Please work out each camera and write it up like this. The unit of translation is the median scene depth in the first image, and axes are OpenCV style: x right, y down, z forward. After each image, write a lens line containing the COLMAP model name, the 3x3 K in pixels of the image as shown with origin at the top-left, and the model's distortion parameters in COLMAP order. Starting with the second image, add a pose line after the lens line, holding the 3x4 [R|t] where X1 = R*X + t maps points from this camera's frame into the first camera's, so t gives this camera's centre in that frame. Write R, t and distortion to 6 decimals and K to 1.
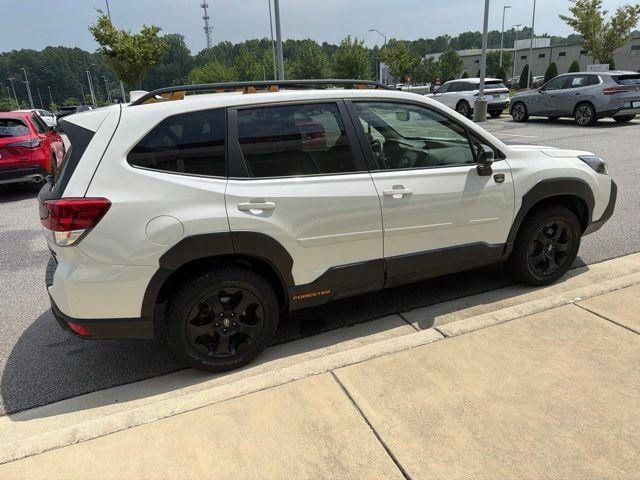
lens RADIAL K [[453.2, 0, 316.3], [0, 453.2, 243.0], [0, 0, 1]] dist [0.026496, -0.031646]
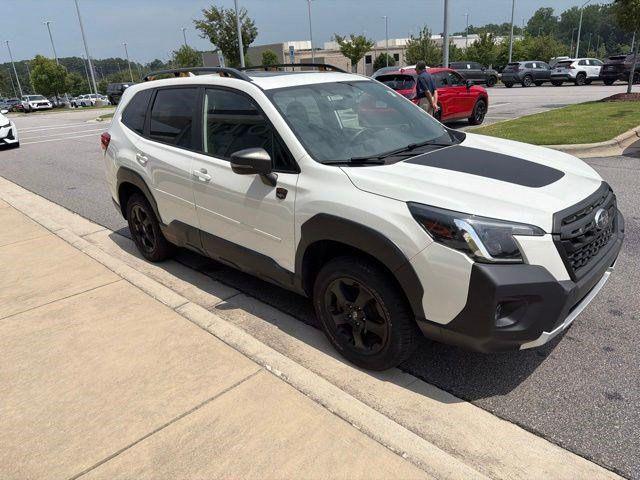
lens RADIAL K [[453.2, 0, 316.3], [0, 453.2, 243.0], [0, 0, 1]] dist [0.026496, -0.031646]
pose [[0.393196, 0.355339, -0.848016, 1.308208], [-0.258984, 0.927762, 0.268672, -0.333992], [0.882227, 0.113982, 0.456819, 0.771140]]
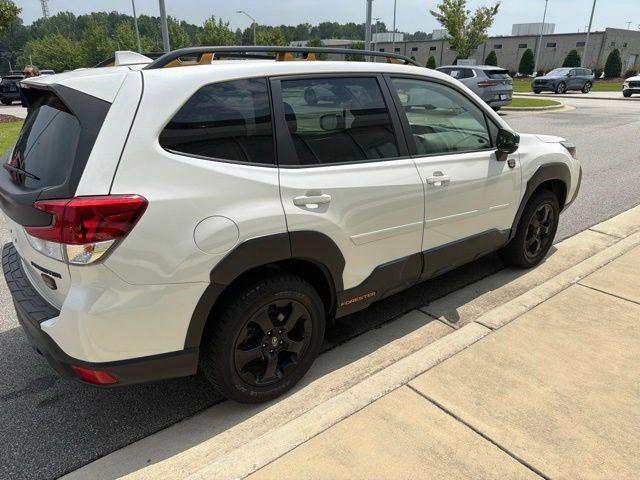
lens RADIAL K [[453.2, 0, 316.3], [0, 453.2, 243.0], [0, 0, 1]] dist [0.026496, -0.031646]
pose [[0.959593, -0.056557, 0.275651, -0.324850], [0.048610, 0.998184, 0.035583, -0.028277], [-0.277163, -0.020745, 0.960599, 0.179667]]
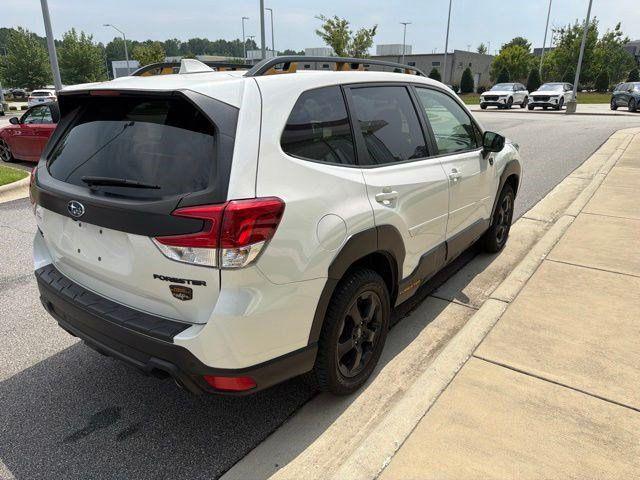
lens RADIAL K [[453.6, 0, 320.0], [0, 453.6, 240.0], [0, 0, 1]] dist [0.025462, -0.031893]
pose [[0.851360, -0.123661, 0.509797, -0.648941], [0.131531, 0.991095, 0.020753, -0.028235], [-0.507824, 0.049385, 0.860044, 0.266257]]
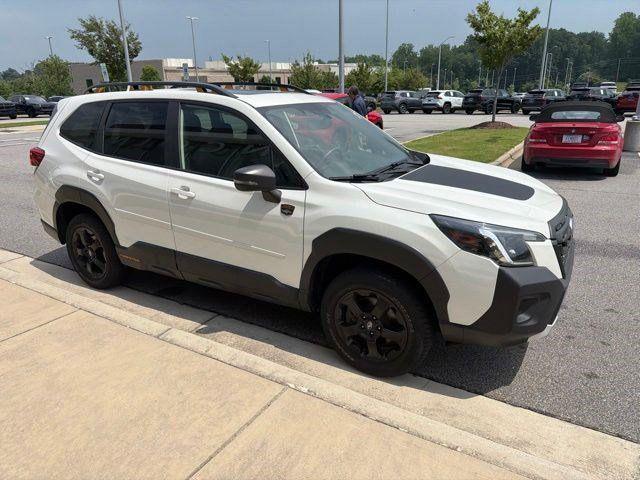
lens RADIAL K [[453.2, 0, 316.3], [0, 453.2, 243.0], [0, 0, 1]] dist [0.026496, -0.031646]
pose [[0.605469, 0.301322, -0.736622, 1.199791], [-0.274220, 0.947866, 0.162338, -0.262949], [0.747135, 0.103706, 0.656532, 0.559824]]
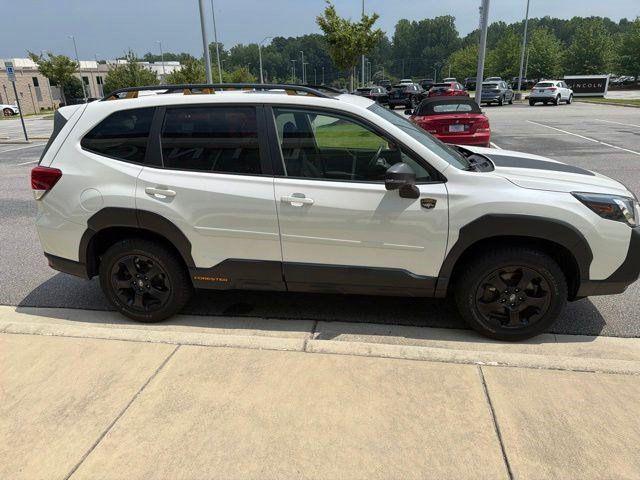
lens RADIAL K [[453.2, 0, 316.3], [0, 453.2, 243.0], [0, 0, 1]] dist [0.026496, -0.031646]
pose [[0.860494, 0.199882, -0.468612, 0.722662], [-0.183662, 0.979678, 0.080622, -0.109854], [0.475203, 0.016691, 0.879718, 0.136005]]
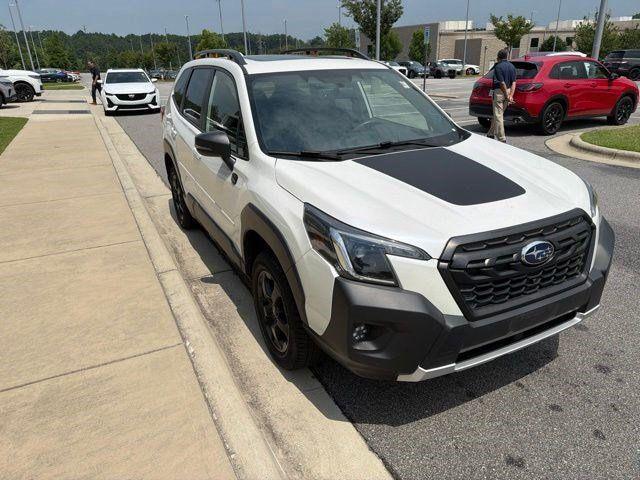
lens RADIAL K [[453.2, 0, 316.3], [0, 453.2, 243.0], [0, 0, 1]] dist [0.026496, -0.031646]
pose [[0.084366, 0.424959, -0.901273, 1.377277], [-0.300991, 0.873113, 0.383507, -0.456728], [0.949888, 0.238920, 0.201570, 1.125769]]
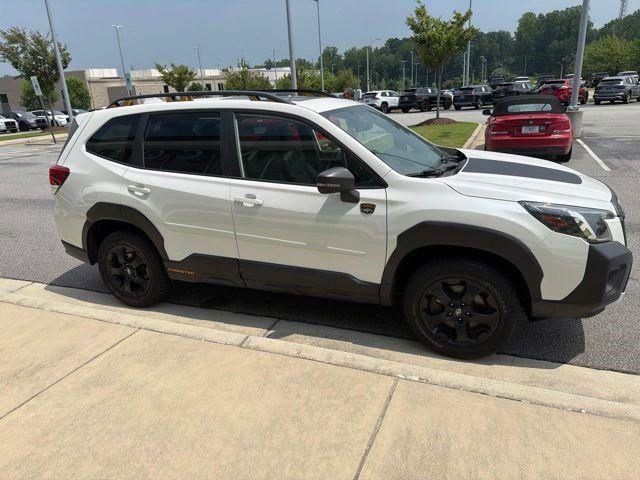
lens RADIAL K [[452.6, 0, 316.3], [0, 452.6, 237.8], [0, 0, 1]] dist [0.038242, -0.047488]
pose [[0.719529, 0.232939, -0.654230, 1.023400], [-0.211833, 0.970789, 0.112674, -0.184570], [0.661366, 0.057515, 0.747855, 0.325226]]
